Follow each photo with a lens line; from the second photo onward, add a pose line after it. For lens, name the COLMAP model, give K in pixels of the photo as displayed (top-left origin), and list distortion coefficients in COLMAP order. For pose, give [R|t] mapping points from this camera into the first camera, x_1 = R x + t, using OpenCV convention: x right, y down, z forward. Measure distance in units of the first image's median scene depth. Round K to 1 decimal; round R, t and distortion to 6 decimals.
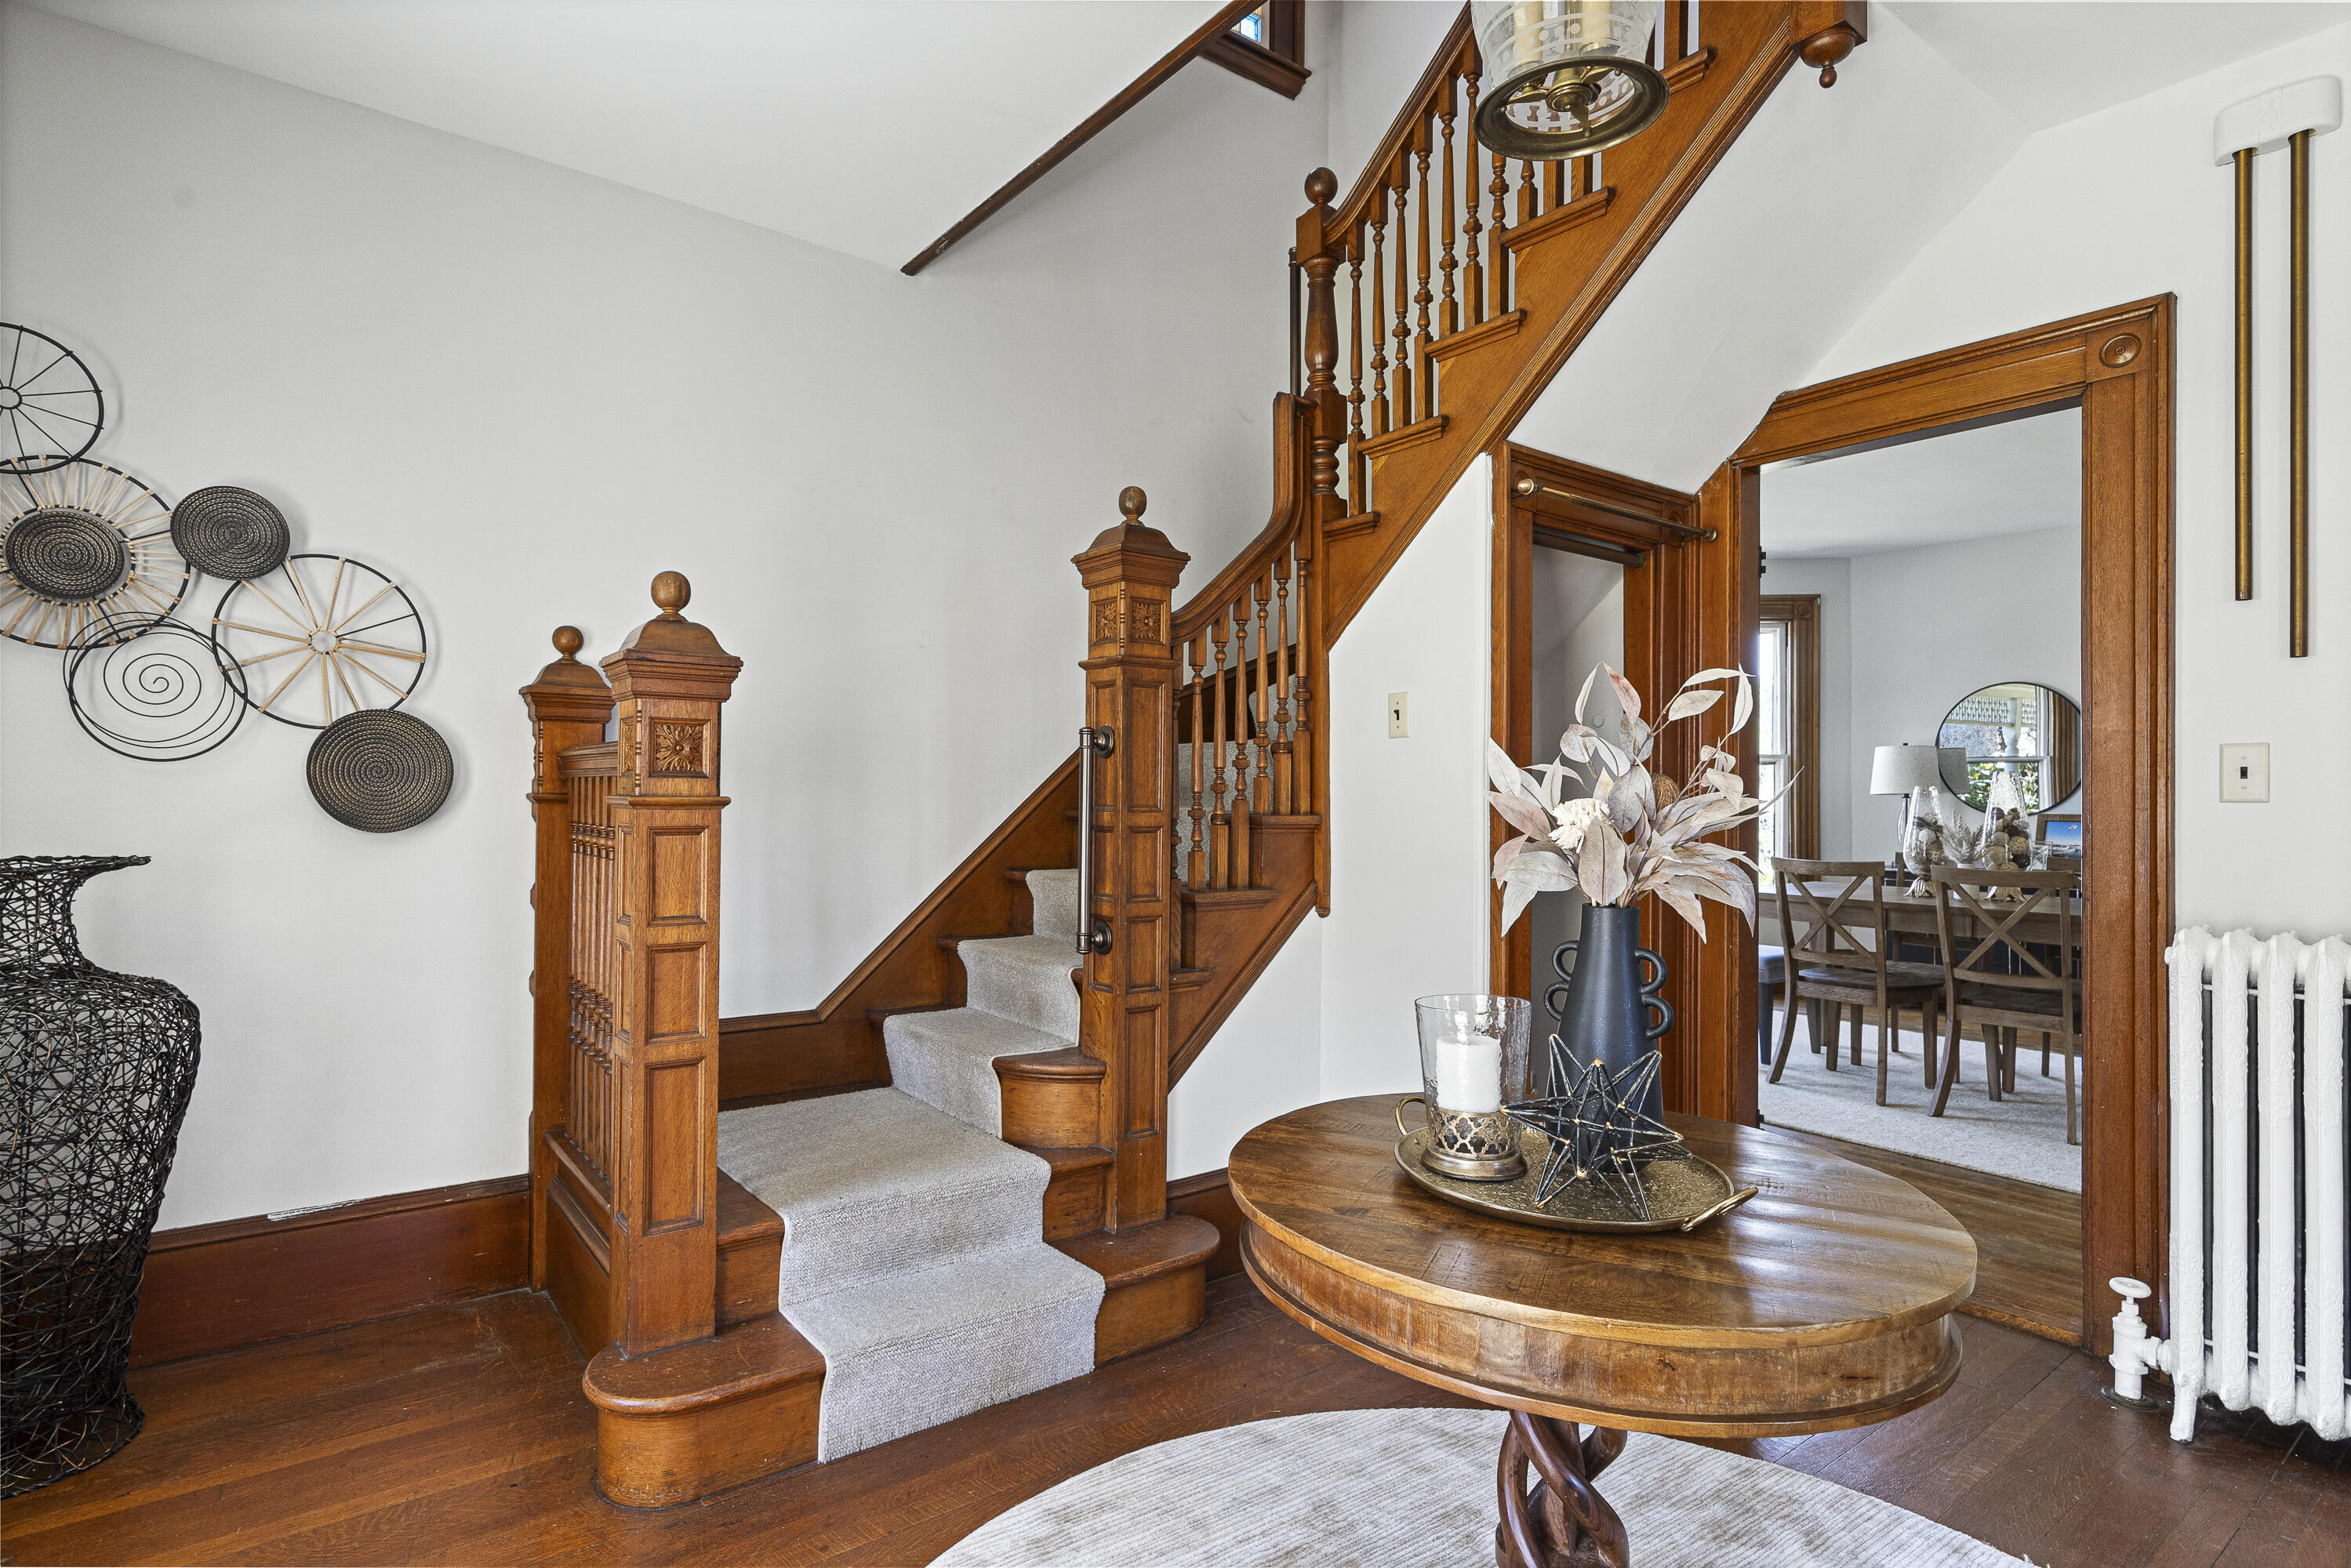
lens RADIAL K [[1218.0, 0, 1175.0], [0, 1218.0, 790.5], [0, 0, 1]] dist [-0.001923, -0.000334]
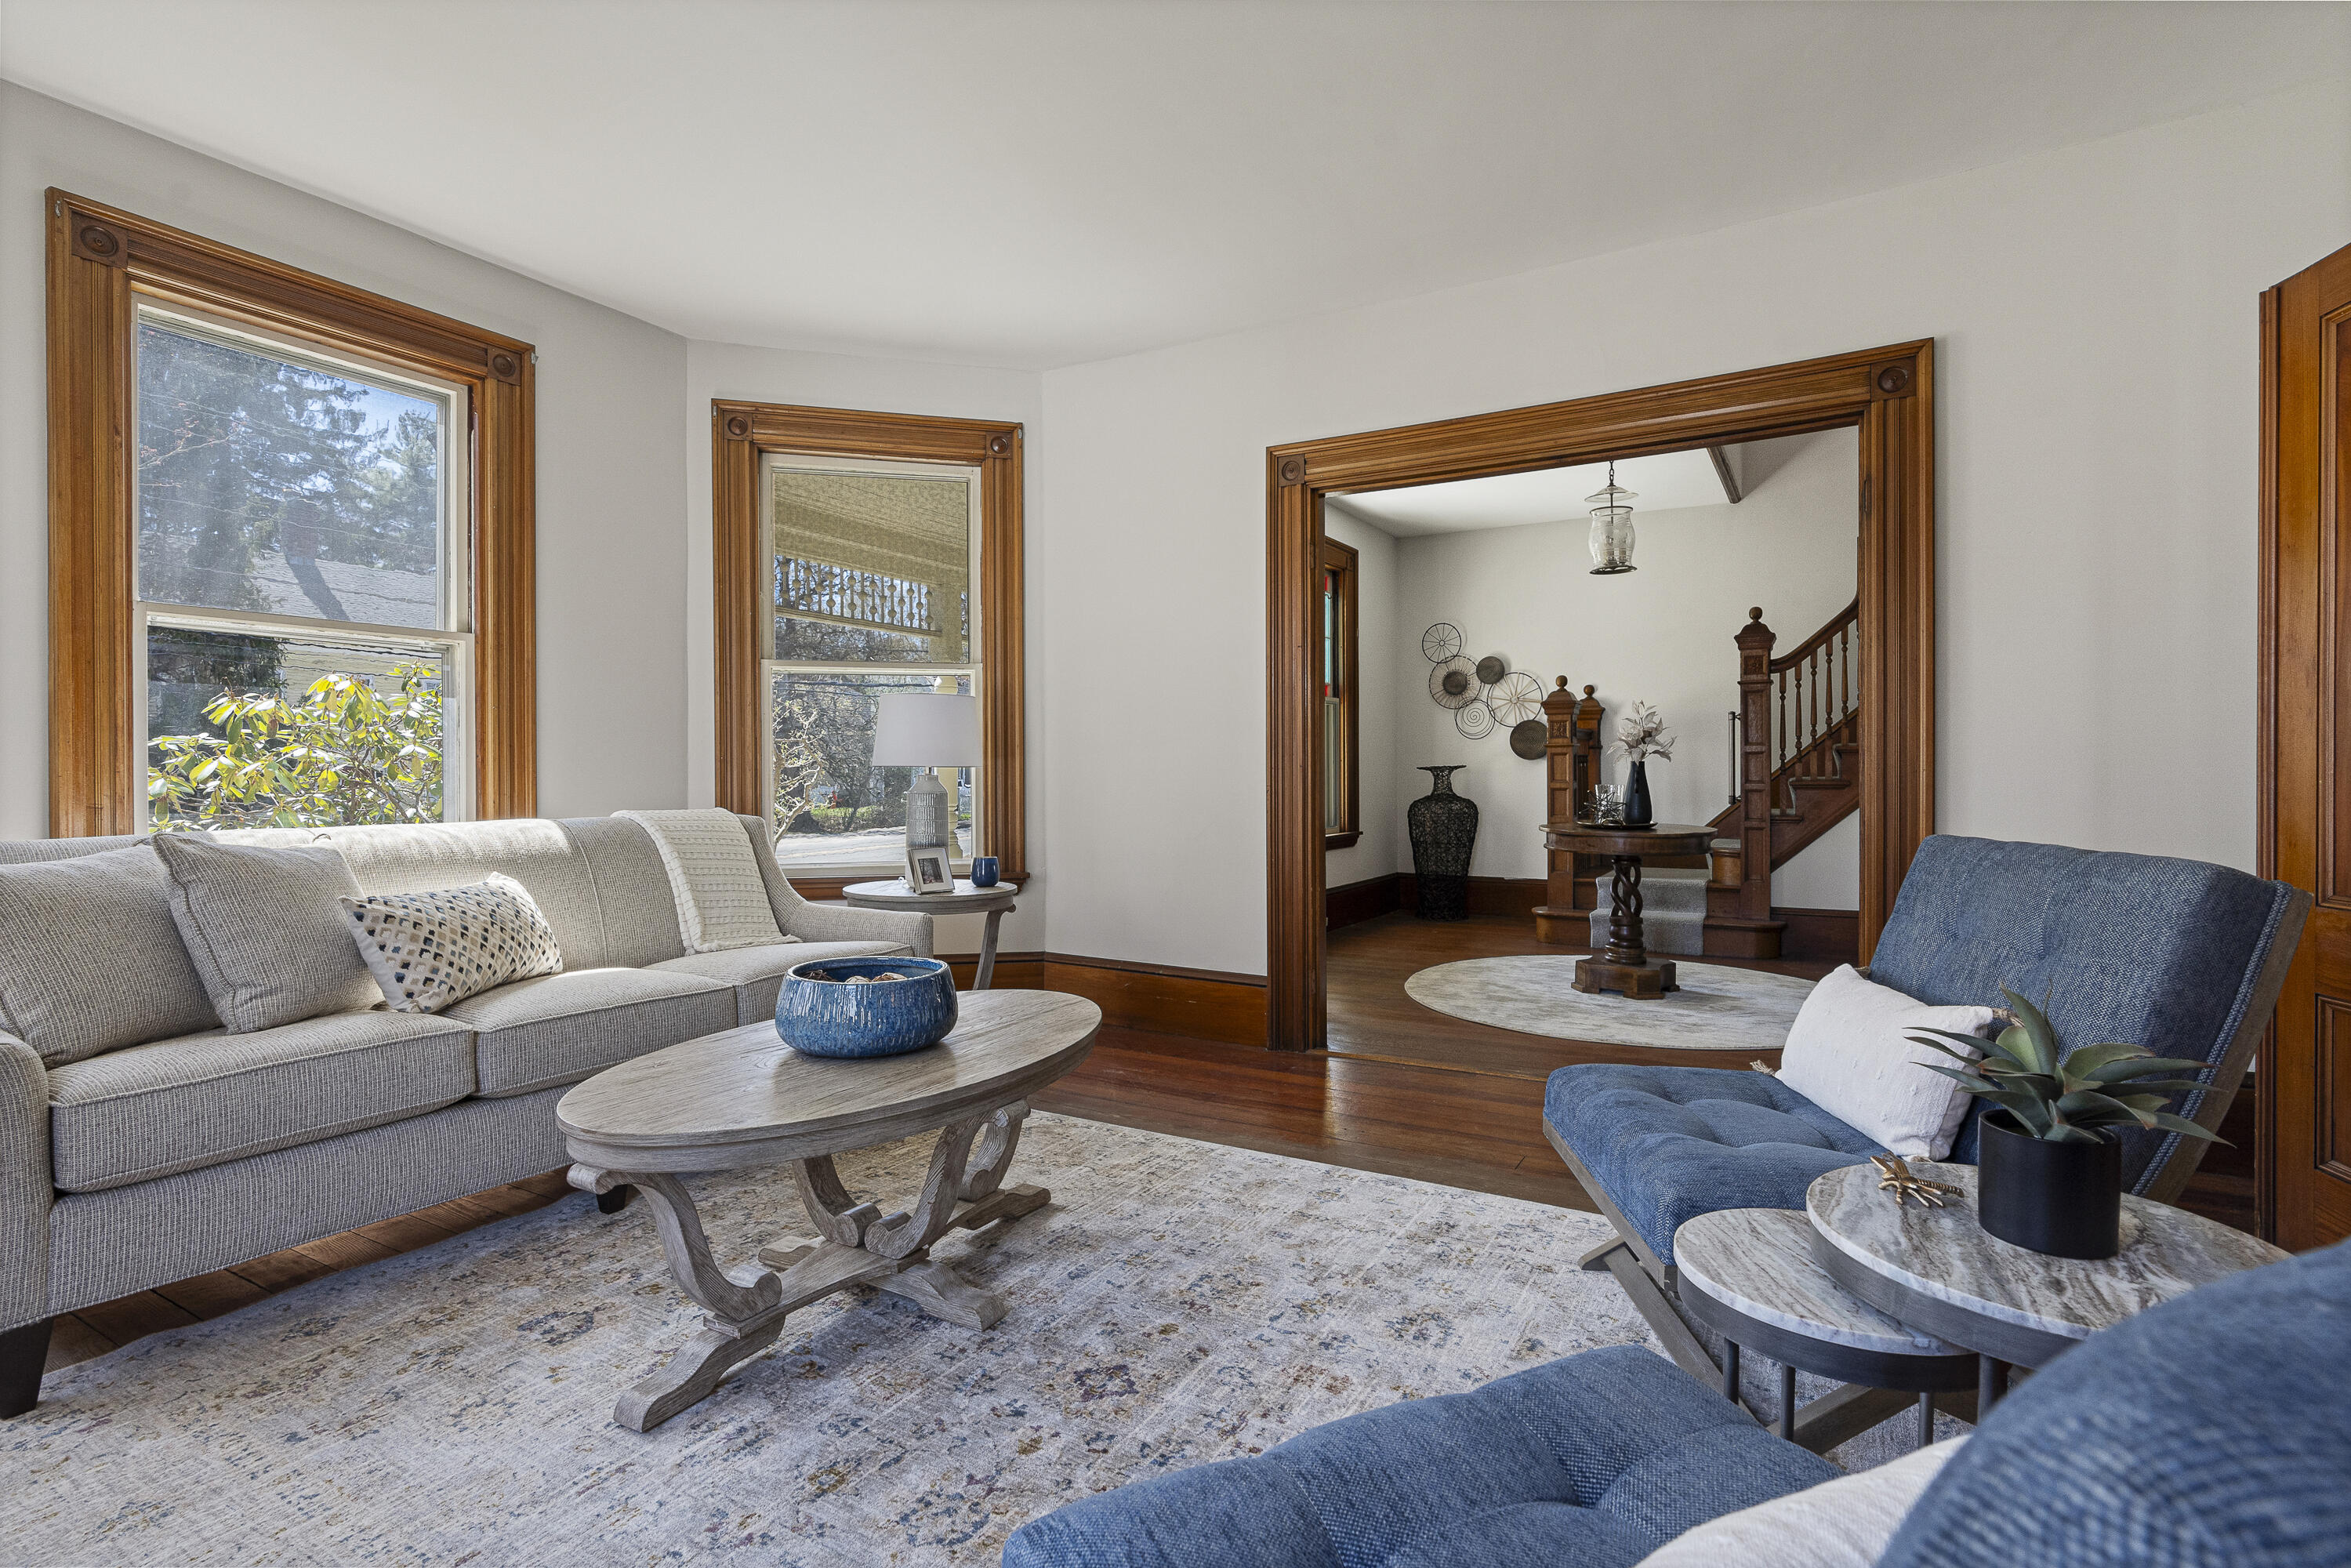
lens RADIAL K [[1146.5, 0, 1175.0], [0, 1146.5, 782.8], [0, 0, 1]] dist [0.000232, 0.000009]
pose [[0.382742, -0.004684, -0.923844, 1.776170], [0.012041, 0.999927, -0.000081, 0.085914], [0.923777, -0.011093, 0.382770, -0.995810]]
